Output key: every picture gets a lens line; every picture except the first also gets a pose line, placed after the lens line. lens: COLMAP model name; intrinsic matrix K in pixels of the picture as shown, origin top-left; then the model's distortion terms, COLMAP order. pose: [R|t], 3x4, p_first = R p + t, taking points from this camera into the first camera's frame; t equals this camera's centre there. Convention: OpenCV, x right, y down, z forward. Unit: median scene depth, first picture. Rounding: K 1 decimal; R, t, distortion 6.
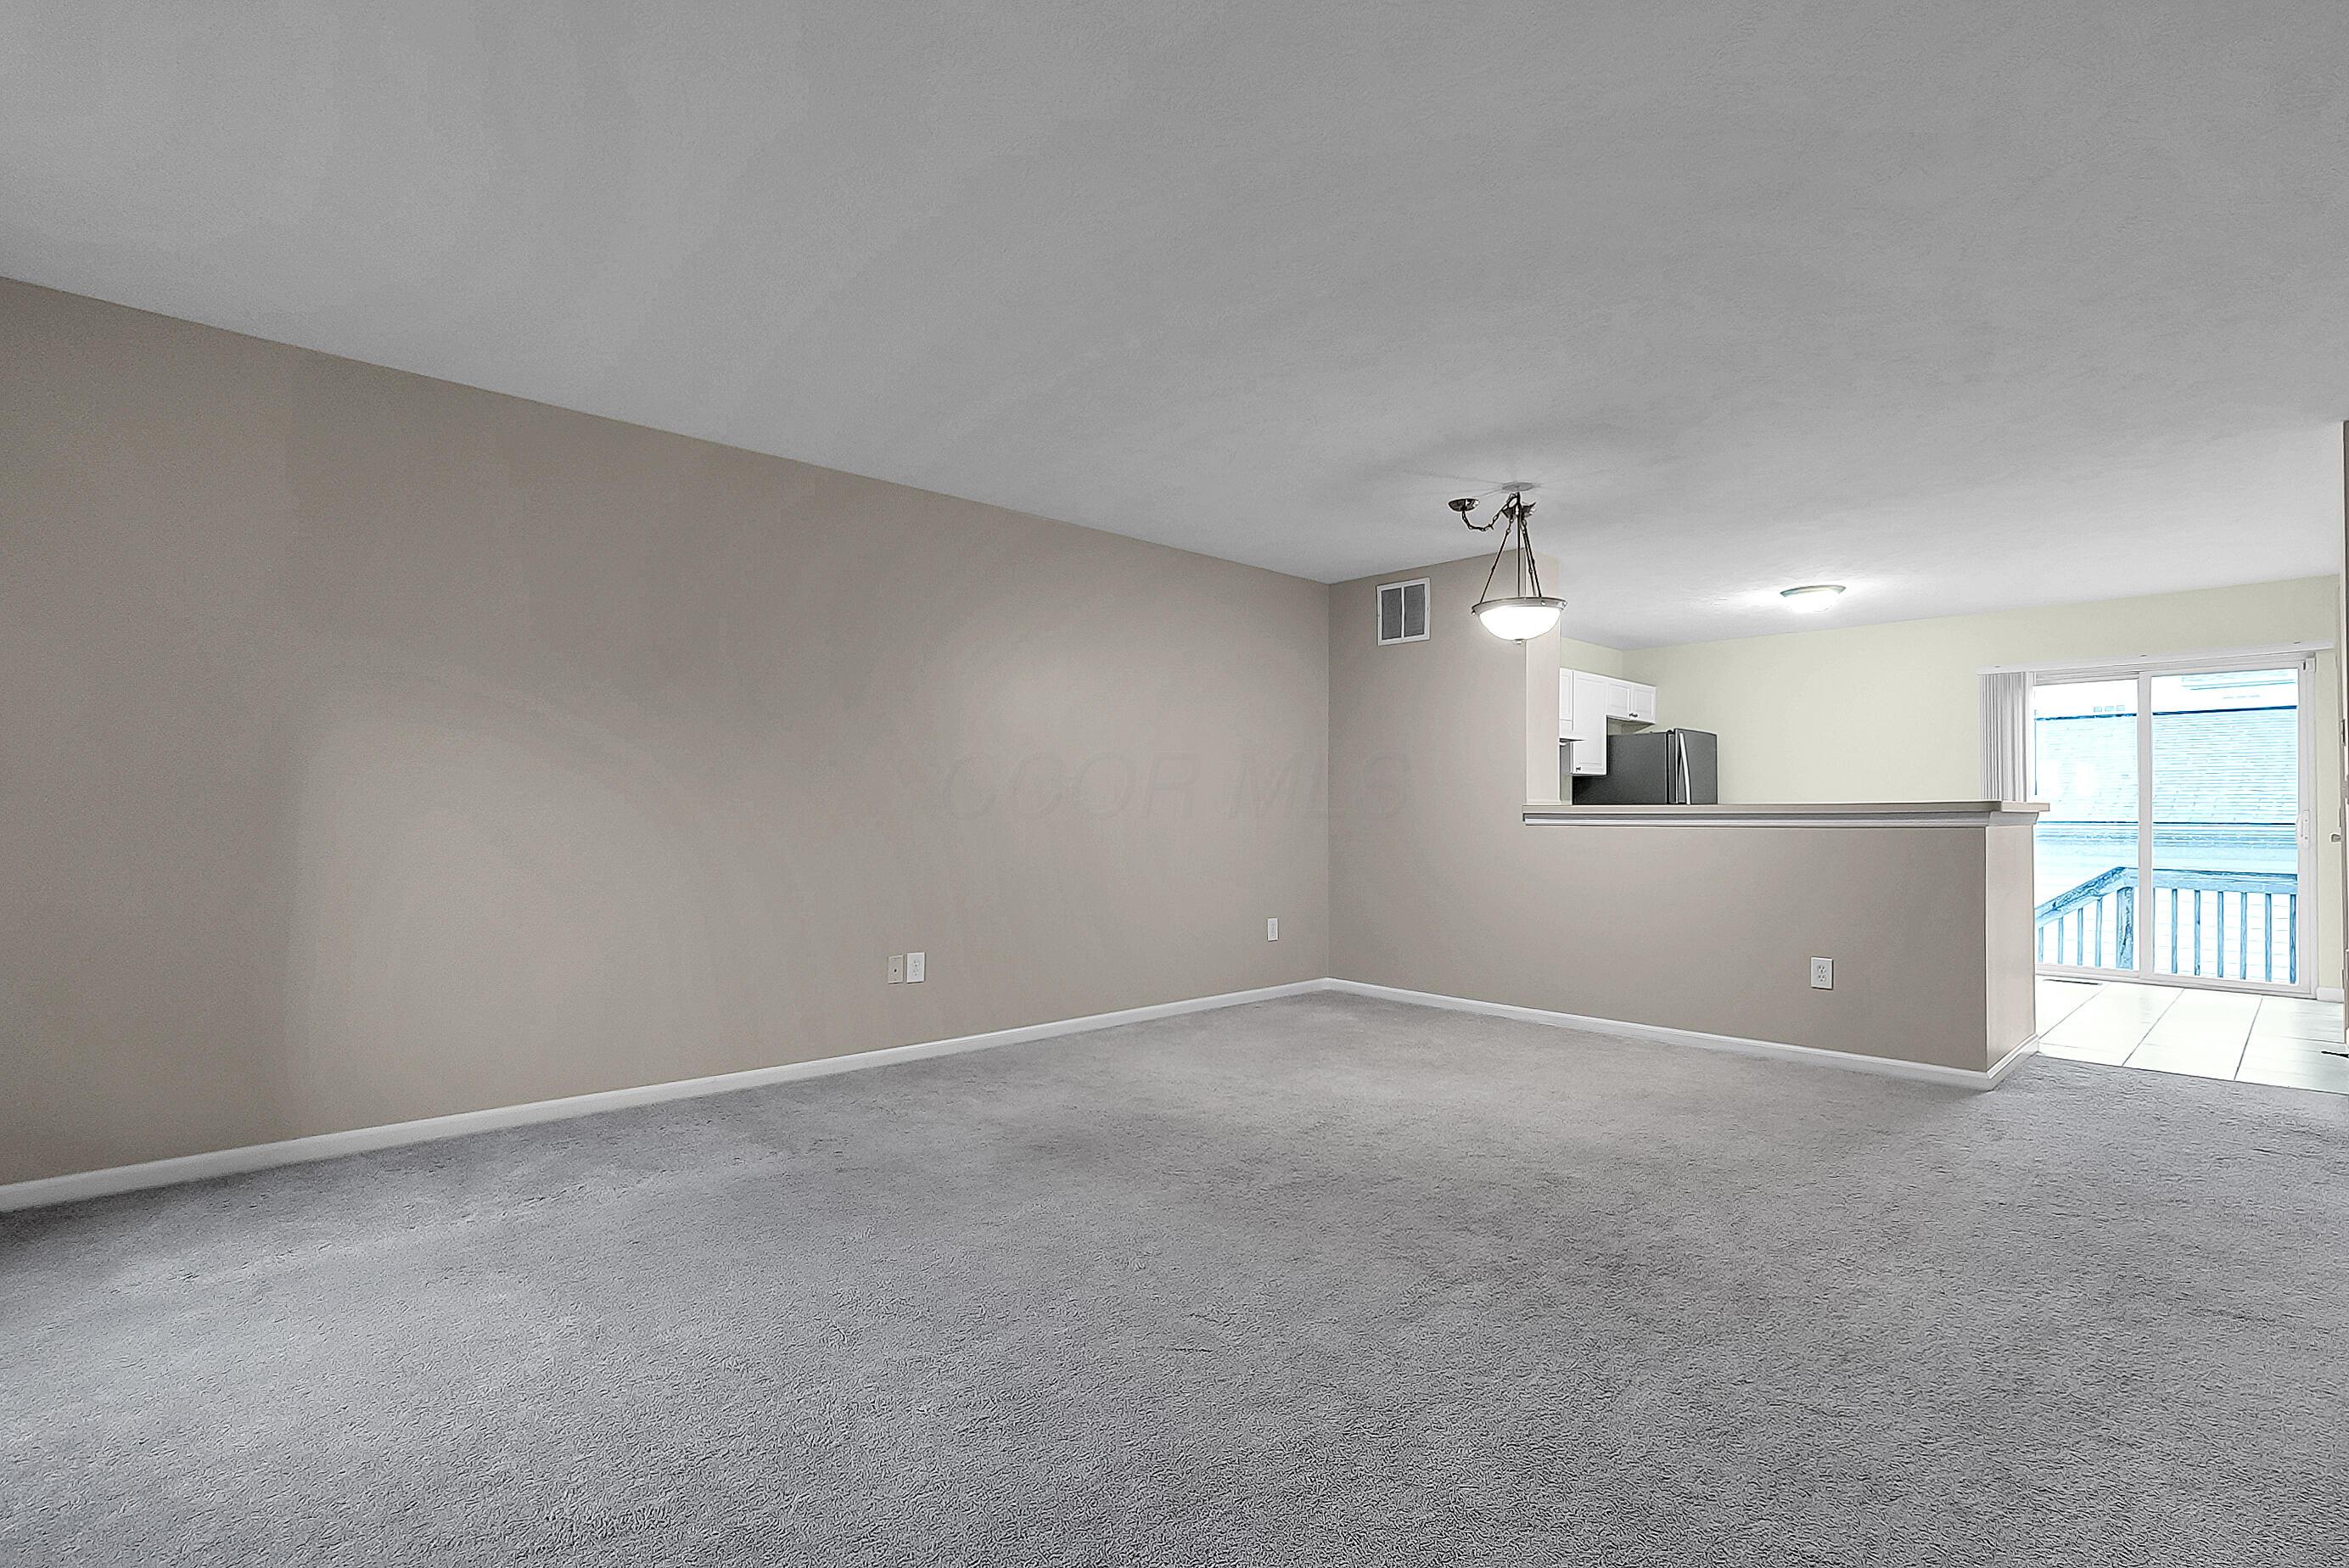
lens RADIAL K [[1094.4, 0, 1174.5], [0, 1094.4, 784.0], [0, 0, 1]] dist [-0.002308, 0.001166]
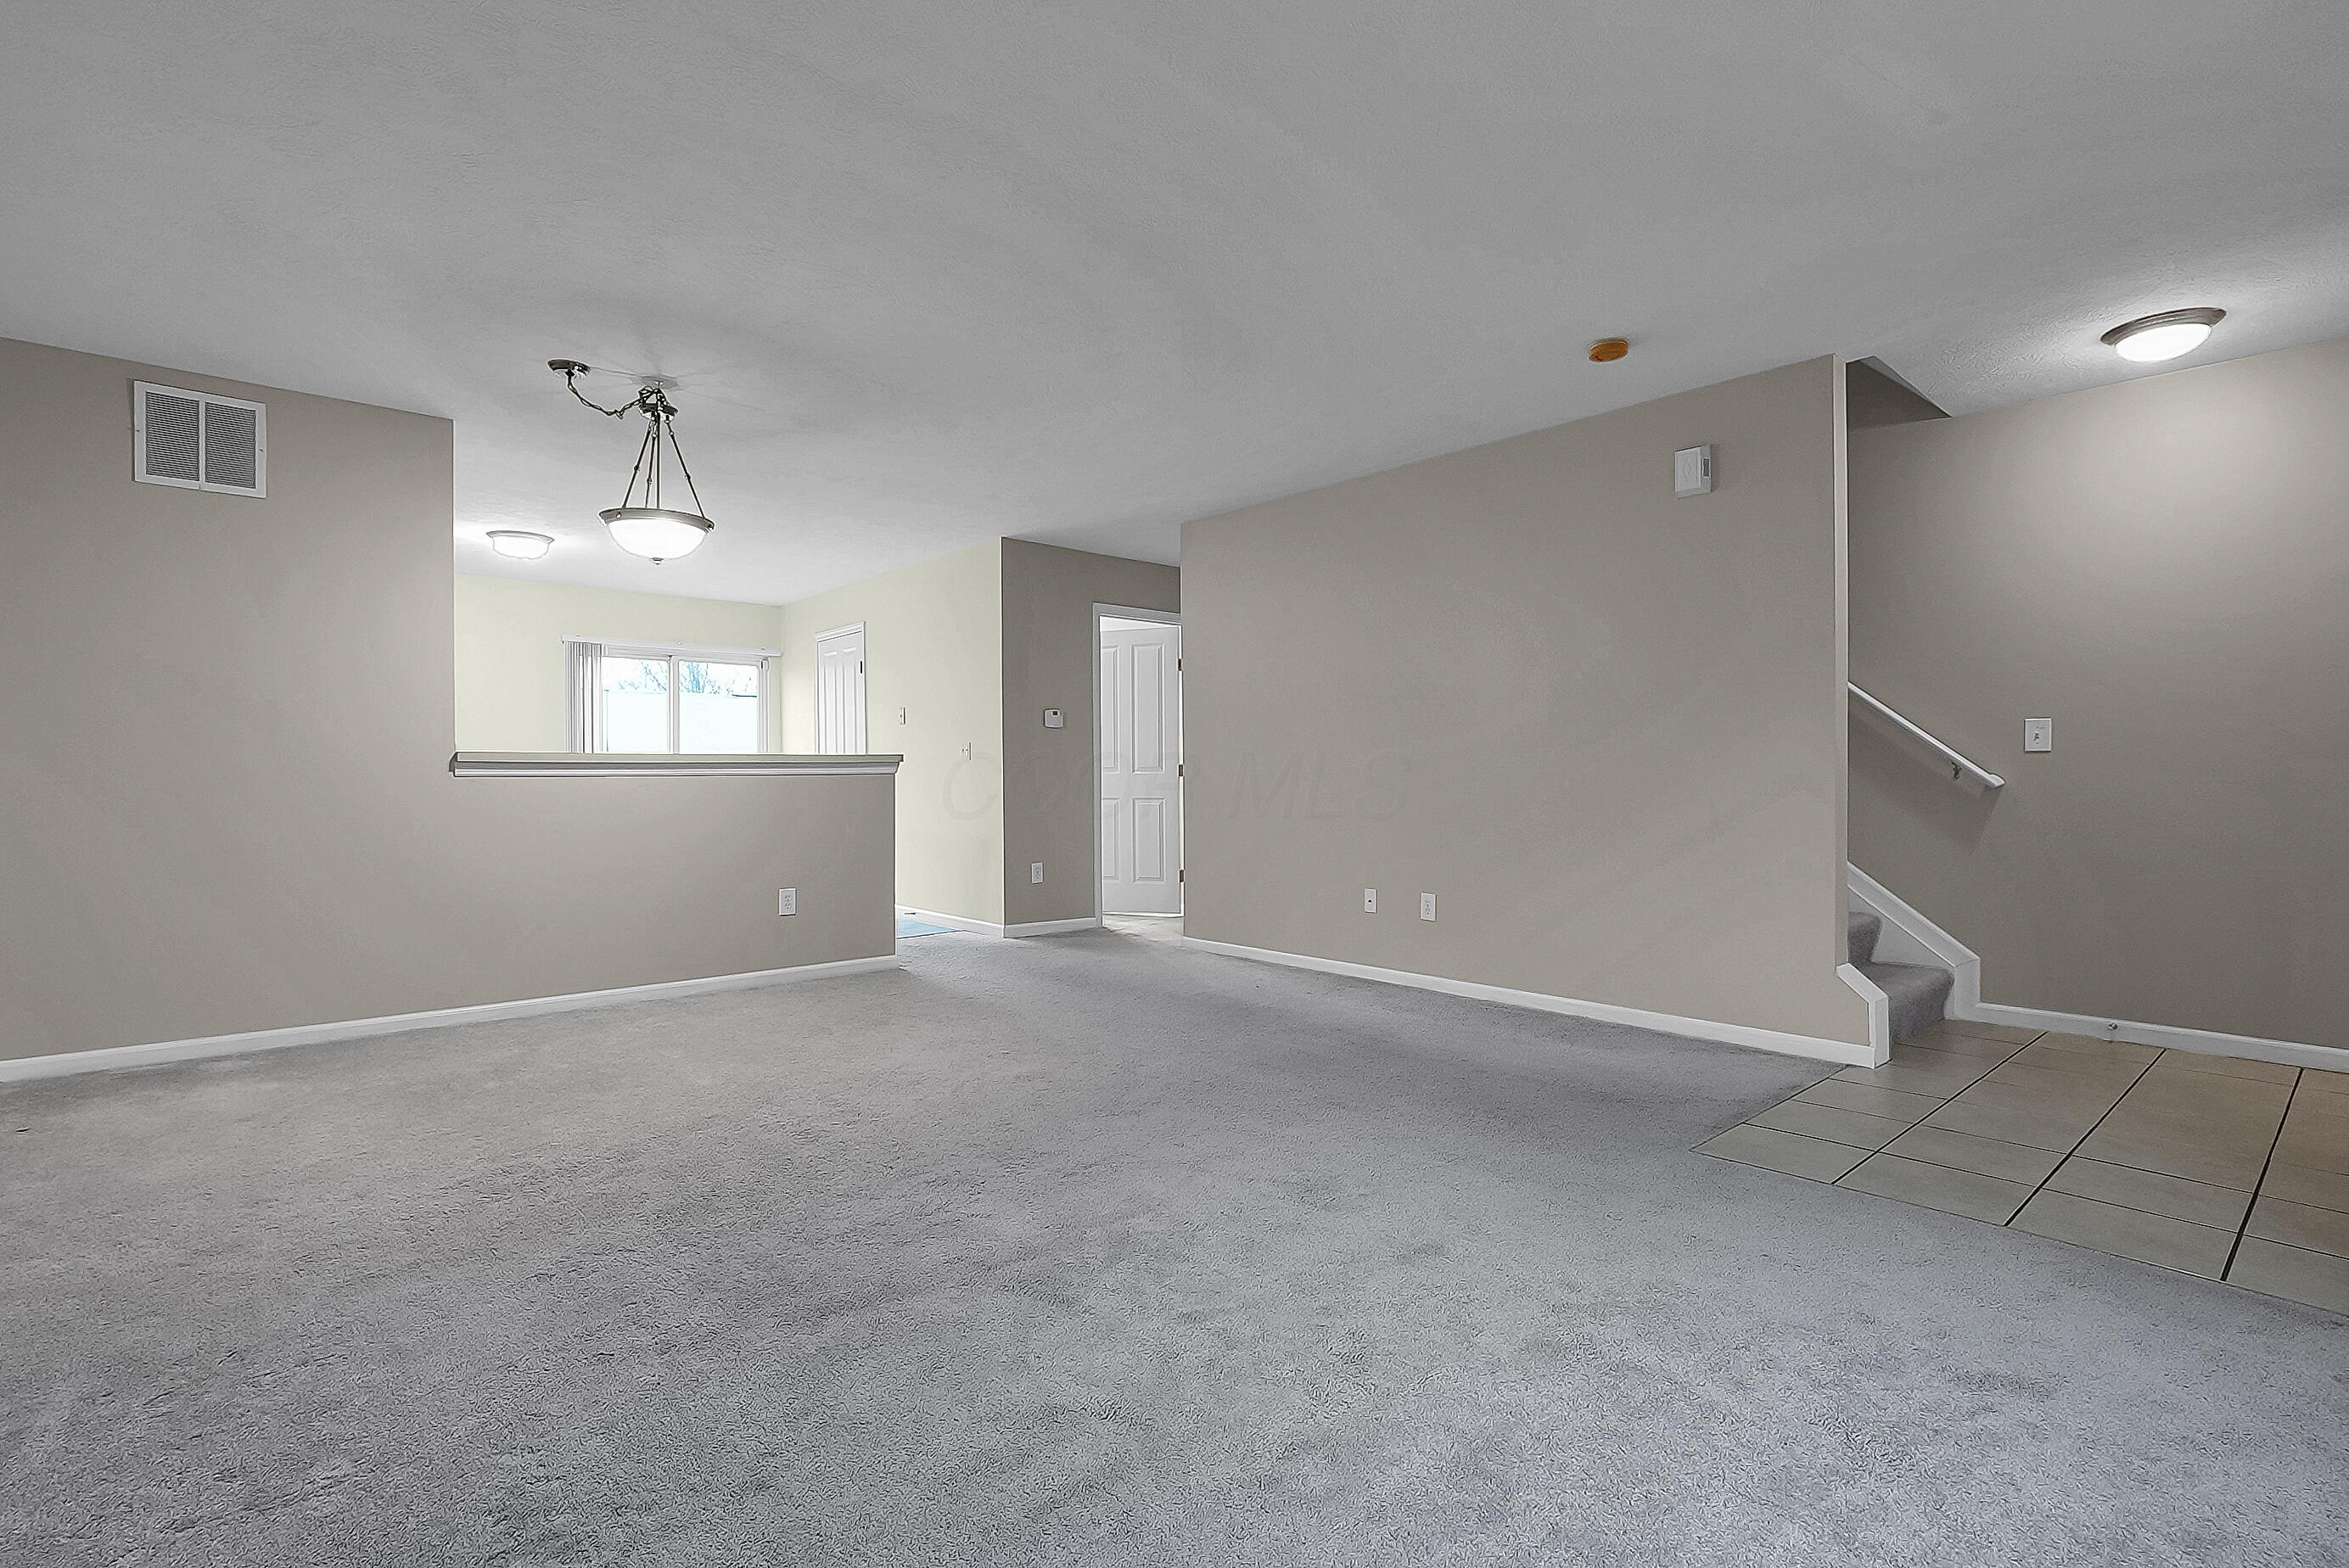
lens RADIAL K [[1094.4, 0, 1174.5], [0, 1094.4, 784.0], [0, 0, 1]] dist [-0.002308, 0.001166]
pose [[0.041346, -0.009735, 0.999097, -0.402038], [-0.025061, 0.999628, 0.010777, 0.019563], [-0.998831, -0.025484, 0.041087, 0.411125]]
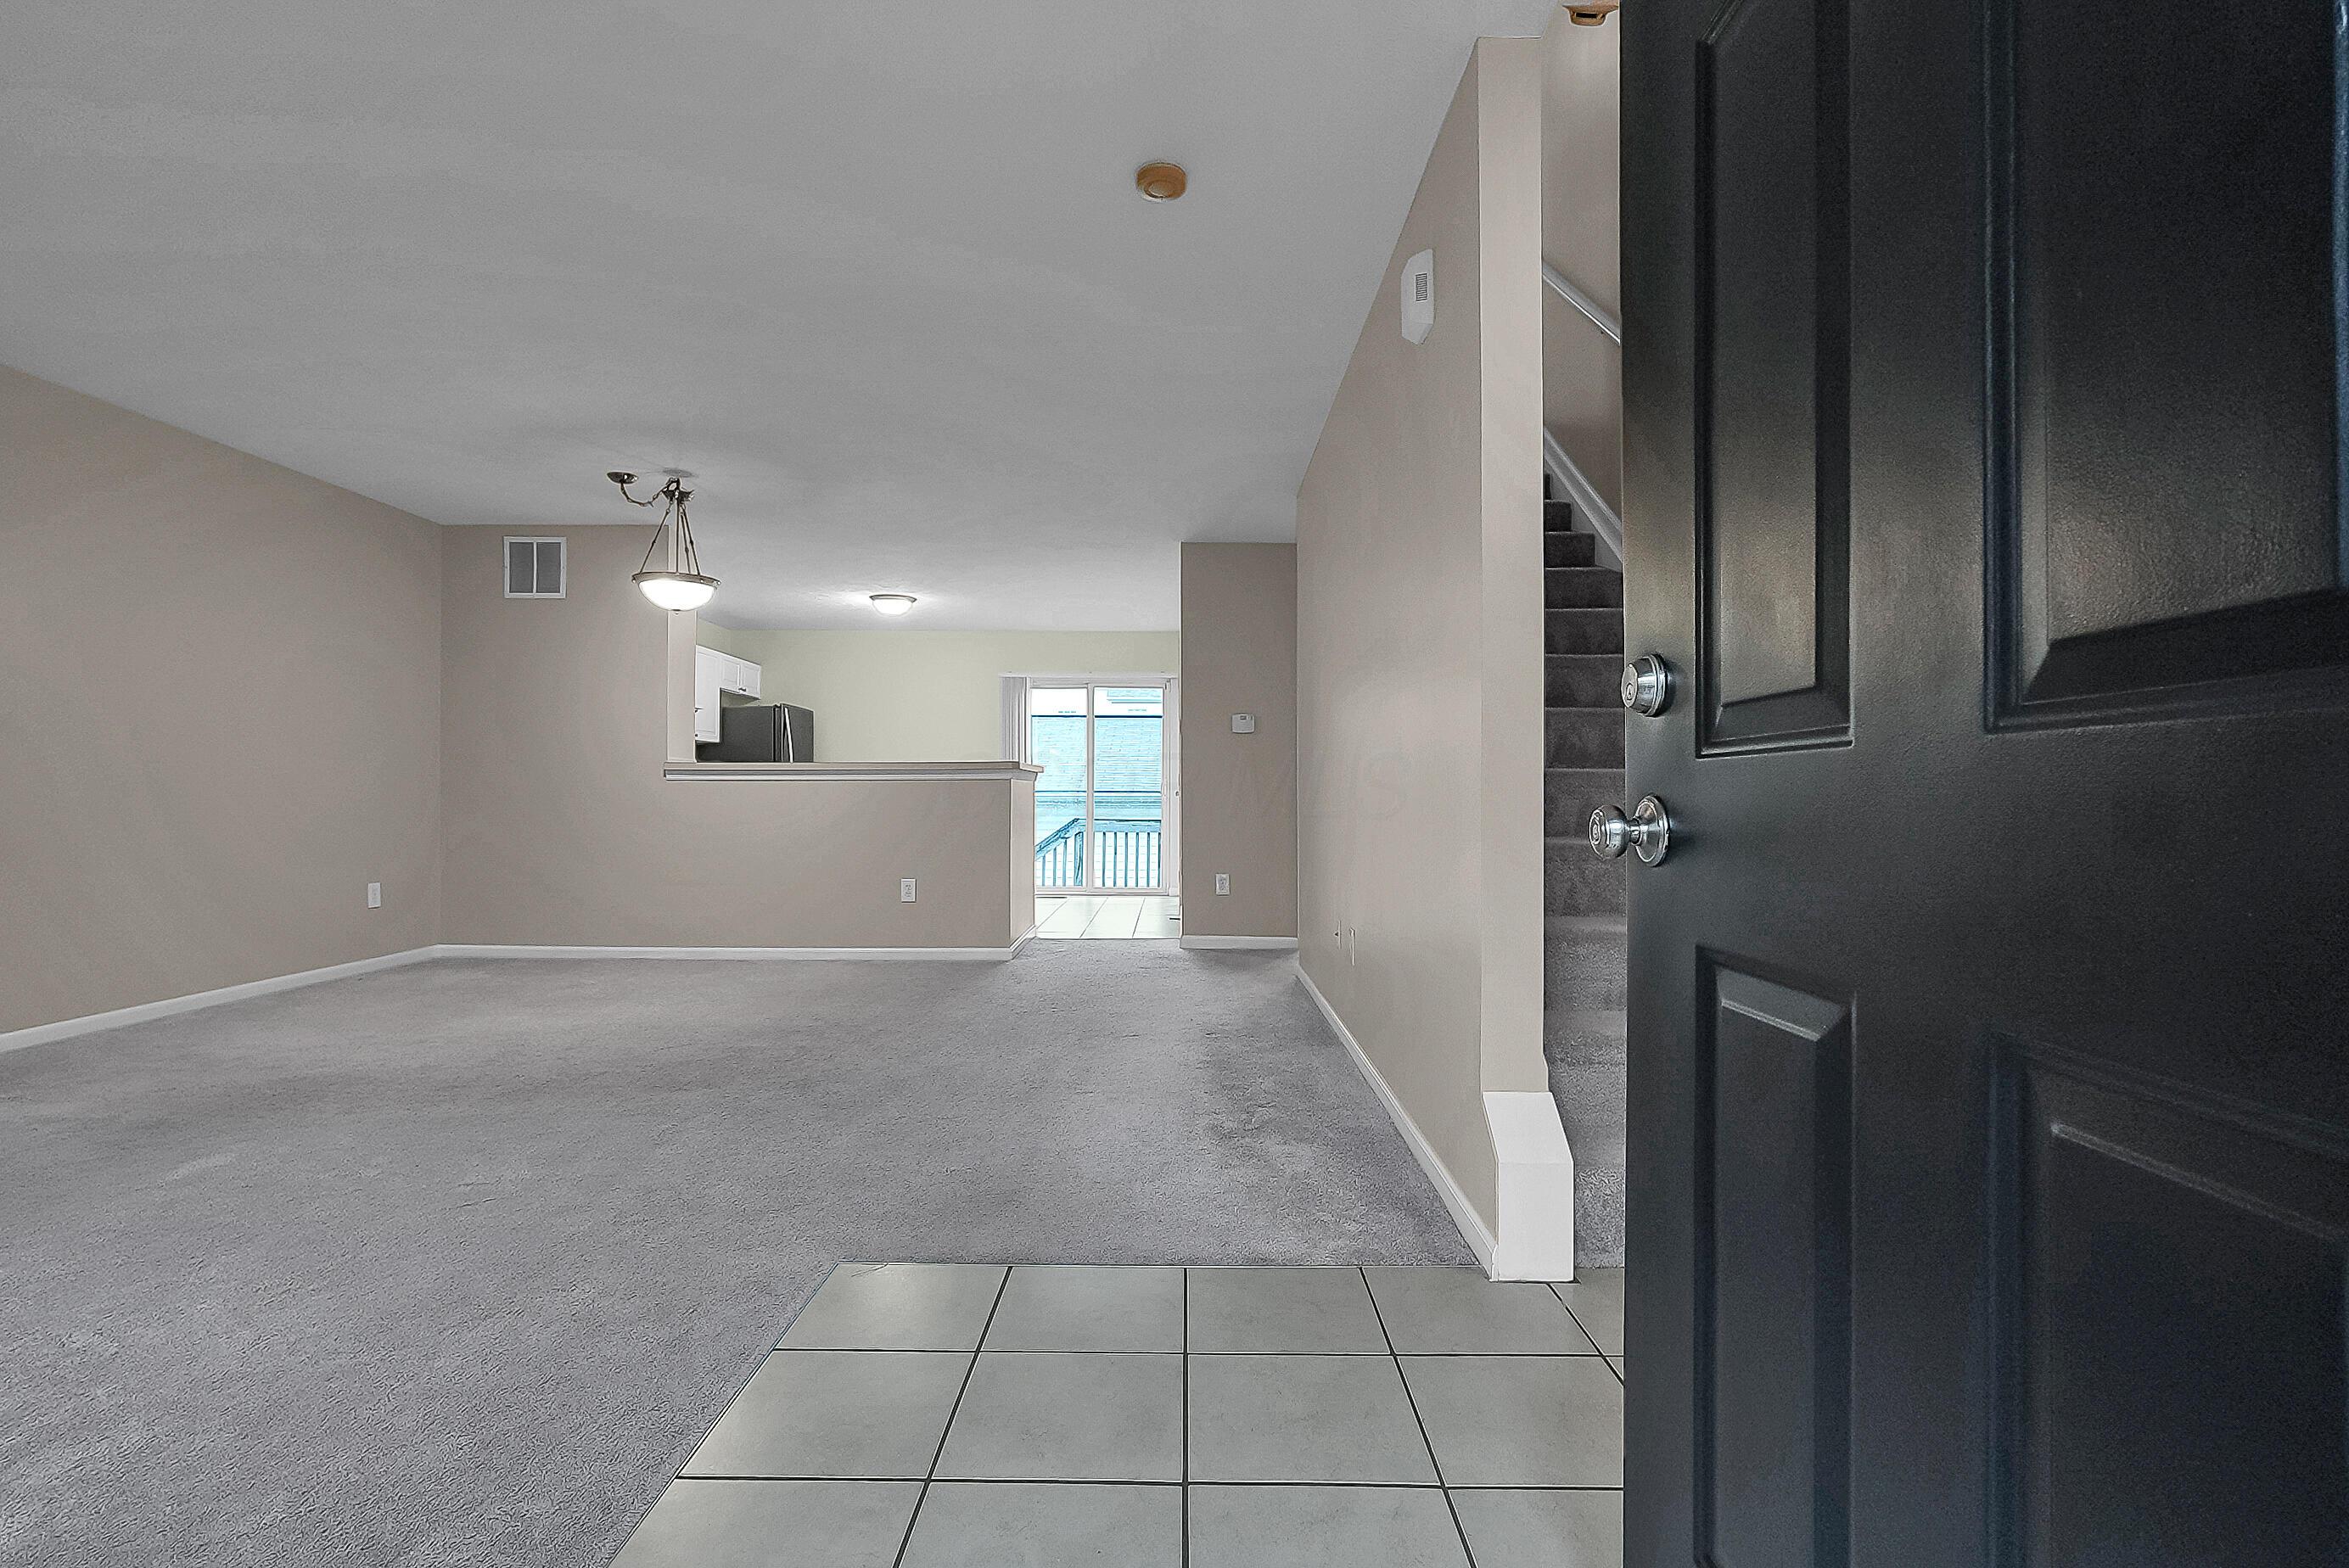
lens RADIAL K [[1083.5, 0, 1174.5], [0, 1083.5, 784.0], [0, 0, 1]] dist [-0.002627, -0.000321]
pose [[0.690784, 0.005670, 0.723039, -0.098983], [-0.019150, 0.999762, 0.010455, 0.017576], [-0.722808, -0.021069, 0.690728, -0.099072]]
